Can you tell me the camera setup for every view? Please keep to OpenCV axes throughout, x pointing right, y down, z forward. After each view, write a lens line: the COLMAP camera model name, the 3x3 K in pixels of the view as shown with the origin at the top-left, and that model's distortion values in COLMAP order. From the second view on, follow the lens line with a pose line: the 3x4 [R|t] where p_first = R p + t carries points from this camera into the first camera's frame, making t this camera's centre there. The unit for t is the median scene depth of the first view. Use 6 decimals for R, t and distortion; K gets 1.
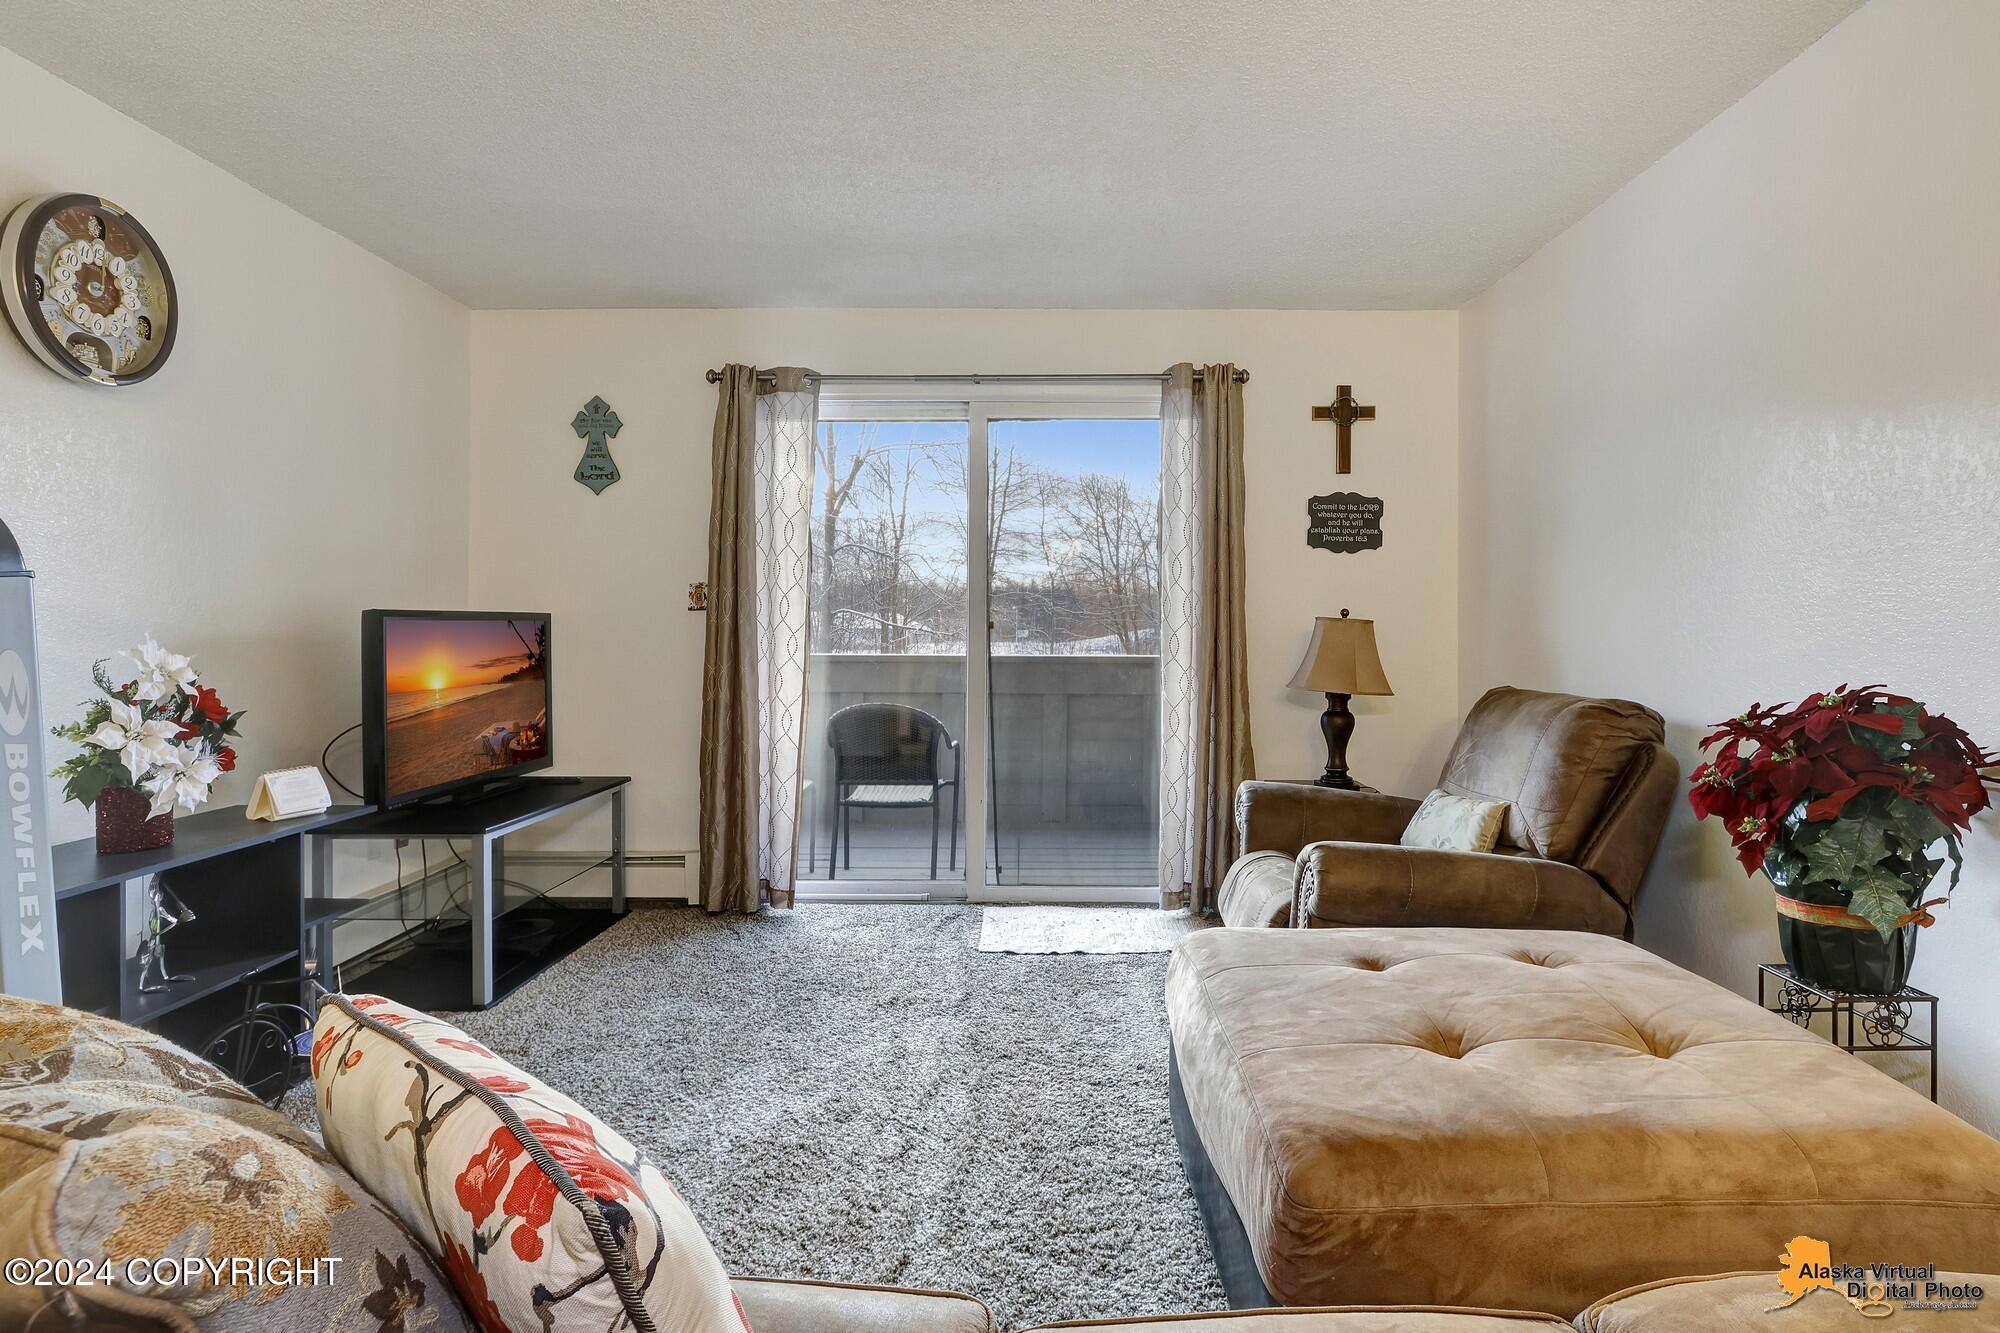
lens RADIAL K [[972.9, 0, 1030.3], [0, 972.9, 612.9], [0, 0, 1]] dist [-0.014973, 0.001245]
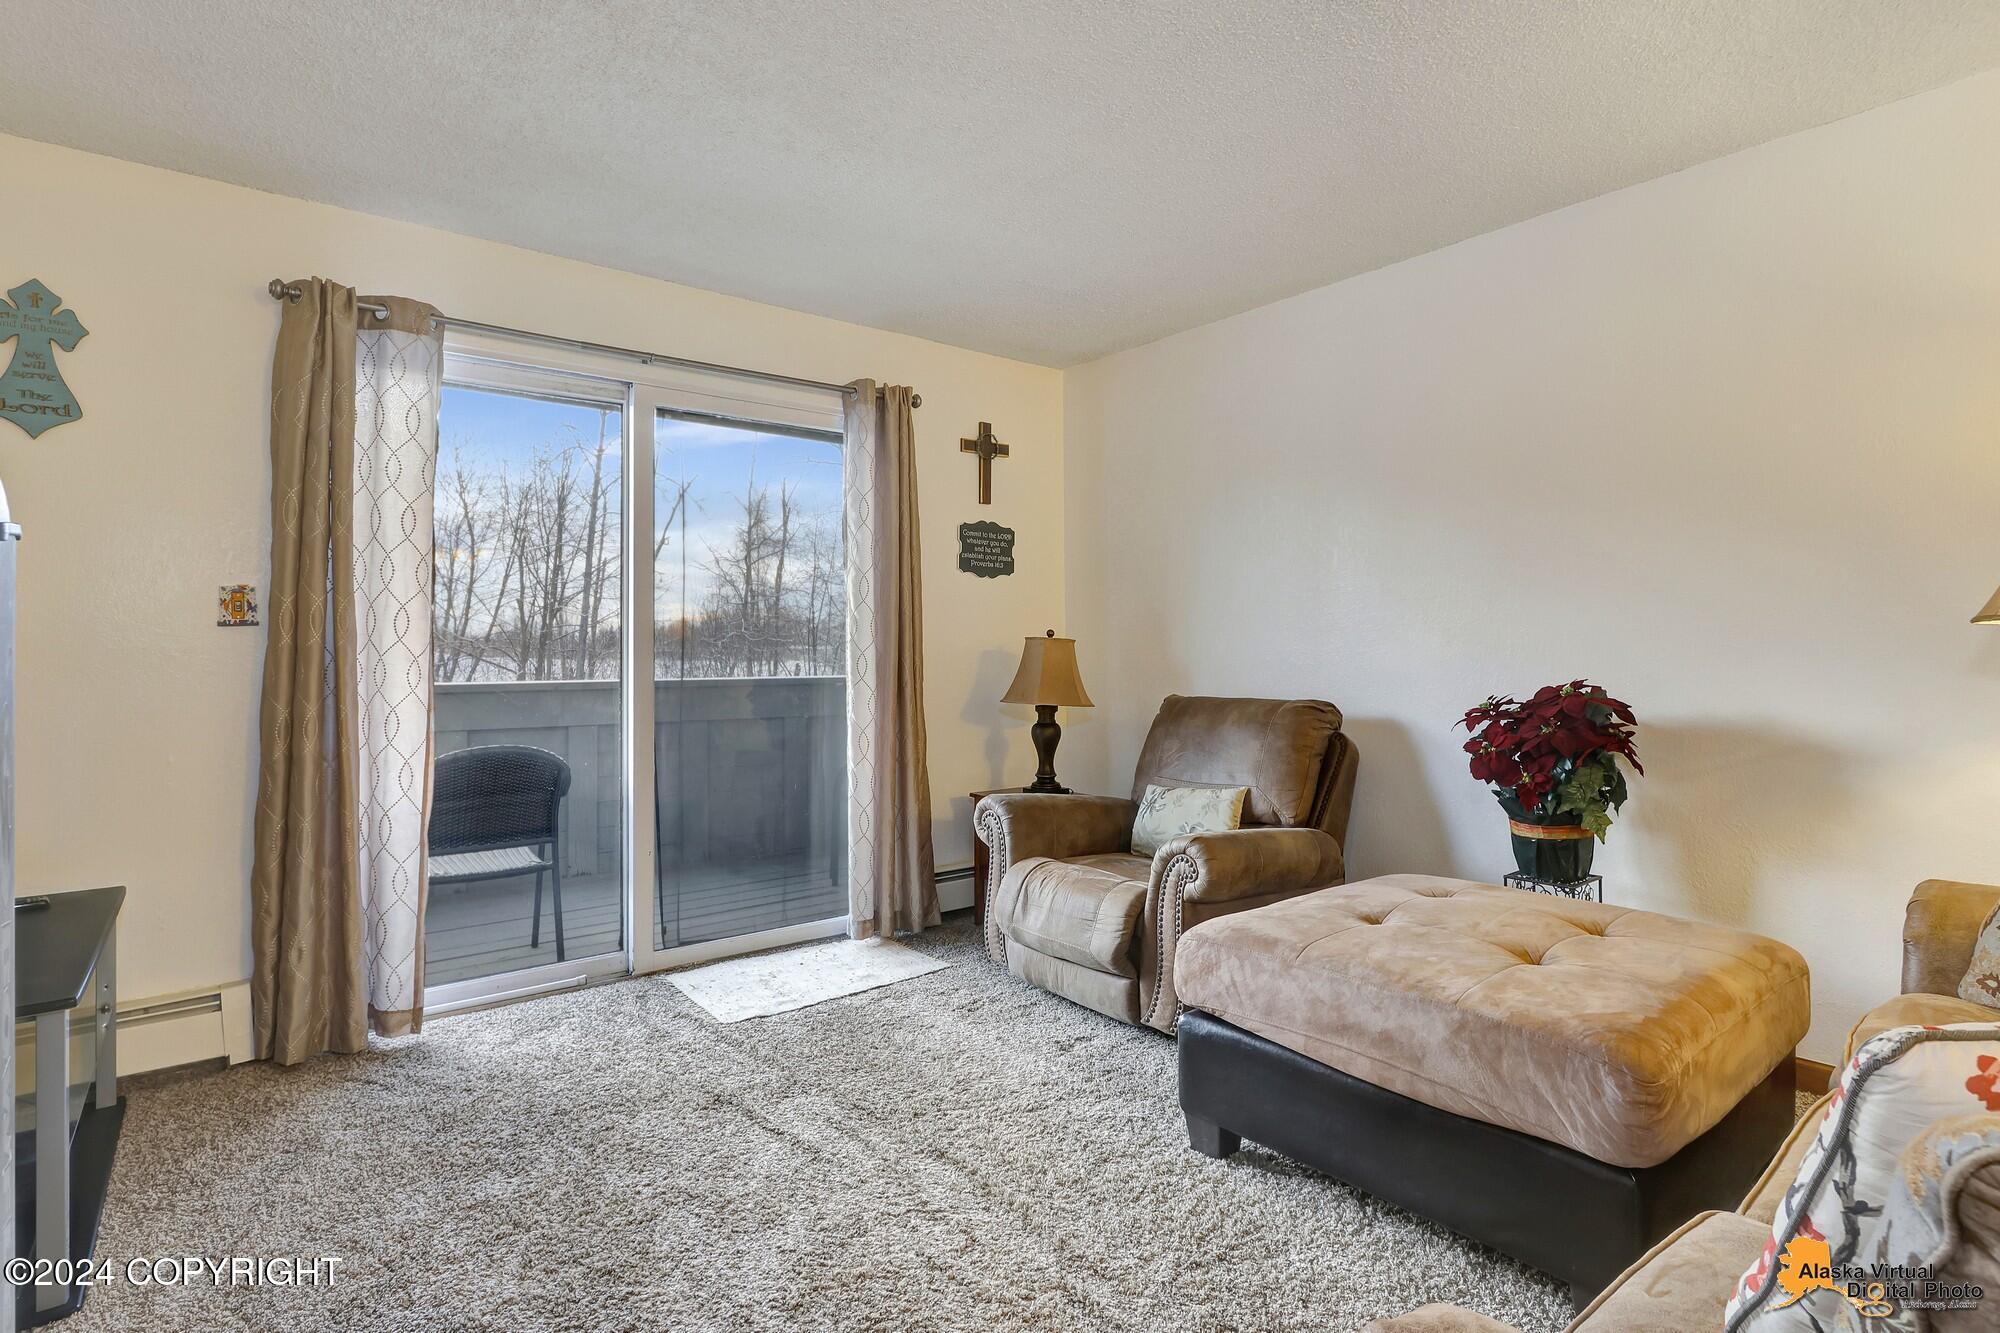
lens RADIAL K [[972.9, 0, 997.9], [0, 972.9, 619.8], [0, 0, 1]] dist [-0.014973, 0.001245]
pose [[0.788490, 0.011215, 0.614945, -0.343482], [-0.002462, 0.999883, -0.015078, 0.001657], [-0.615043, 0.010375, 0.788425, 0.144227]]
